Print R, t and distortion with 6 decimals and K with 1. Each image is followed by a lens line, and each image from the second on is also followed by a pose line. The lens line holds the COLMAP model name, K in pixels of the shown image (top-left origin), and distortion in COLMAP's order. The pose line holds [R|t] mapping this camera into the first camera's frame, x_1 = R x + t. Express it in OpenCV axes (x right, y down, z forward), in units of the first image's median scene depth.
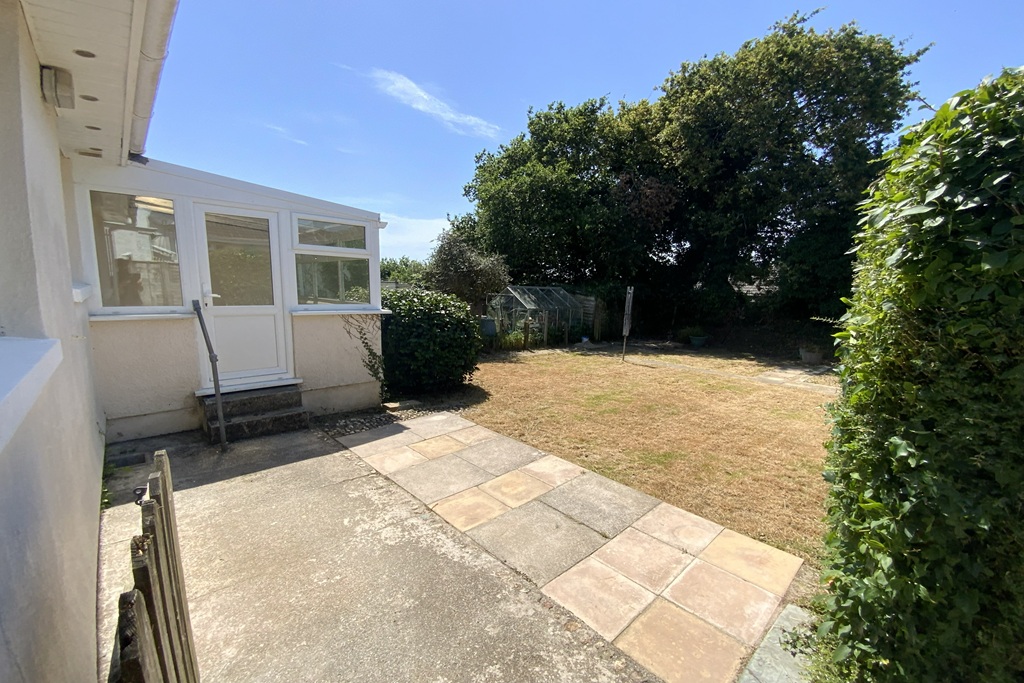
lens RADIAL K [[416.4, 0, 516.6], [0, 416.4, 347.7], [0, 0, 1]] dist [0.009379, -0.010320]
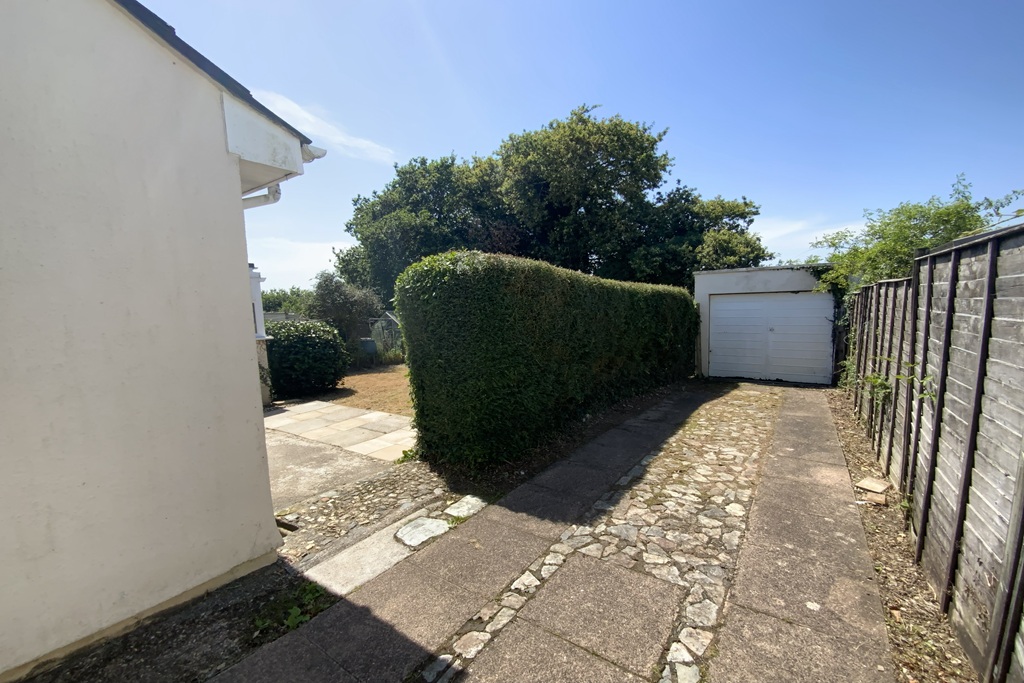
lens RADIAL K [[416.4, 0, 517.9], [0, 416.4, 349.3], [0, 0, 1]] dist [0.009379, -0.010320]
pose [[0.974590, -0.077186, 0.210277, 0.104025], [0.085746, 0.995807, -0.031889, 0.034851], [-0.206934, 0.049109, 0.977122, -0.279451]]
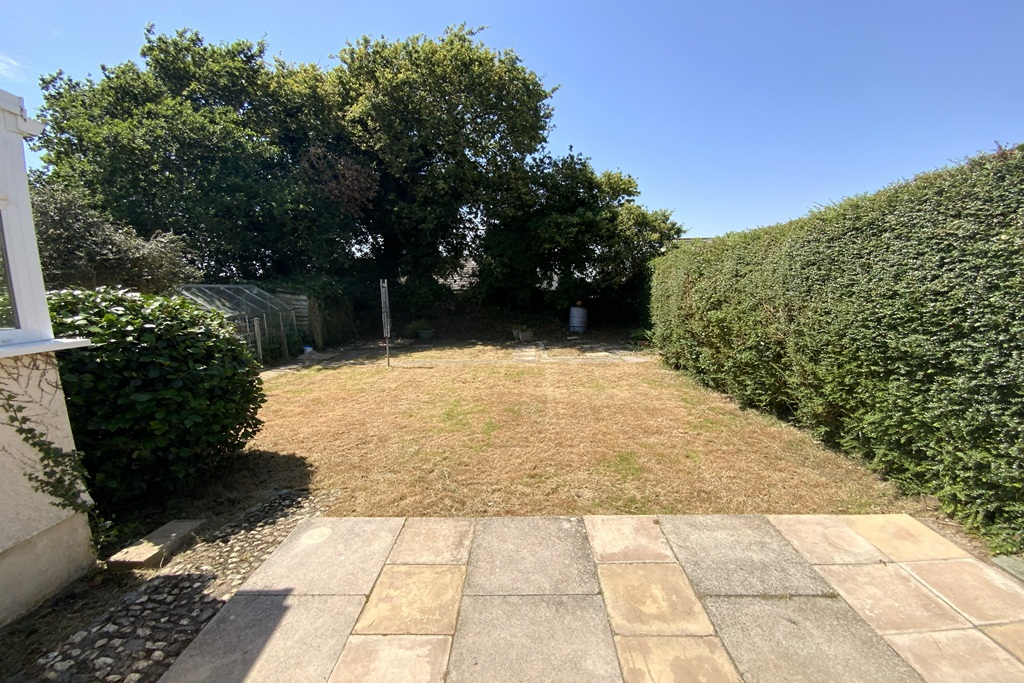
lens RADIAL K [[416.4, 0, 512.9], [0, 416.4, 347.9], [0, 0, 1]] dist [0.009379, -0.010320]
pose [[0.698505, -0.142755, 0.701222, -0.142432], [0.138329, 0.988354, 0.063417, -0.022829], [-0.702108, 0.052703, 0.710117, 0.193972]]
